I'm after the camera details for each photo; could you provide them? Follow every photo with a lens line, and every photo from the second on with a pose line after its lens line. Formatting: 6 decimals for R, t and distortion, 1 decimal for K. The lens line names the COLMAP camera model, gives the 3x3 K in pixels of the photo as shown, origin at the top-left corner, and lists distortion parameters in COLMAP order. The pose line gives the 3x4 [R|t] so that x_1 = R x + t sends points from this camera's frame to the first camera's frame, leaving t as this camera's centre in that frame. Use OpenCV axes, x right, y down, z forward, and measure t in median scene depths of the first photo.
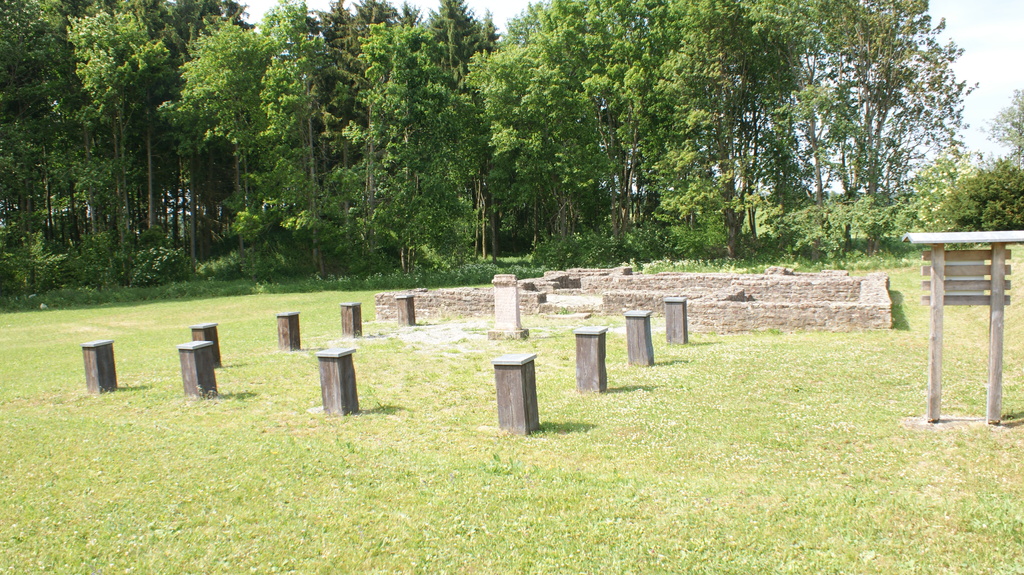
lens RADIAL K [[809.8, 0, 511.4], [0, 809.8, 281.2], [0, 0, 1]] dist [-0.109212, -0.012409]
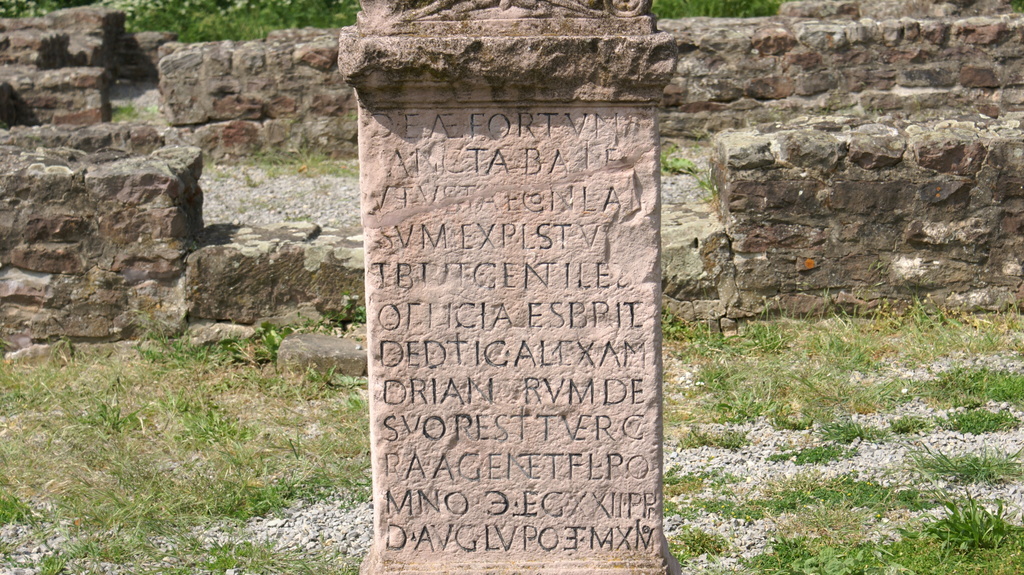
lens RADIAL K [[2711.4, 0, 511.6], [0, 2711.4, 287.0], [0, 0, 1]] dist [0.059034, 0.000000]
pose [[0.900940, -0.058502, 0.429983, -0.093446], [0.026884, 0.996492, 0.079248, 0.001528], [-0.433111, -0.059838, 0.899352, 0.552885]]
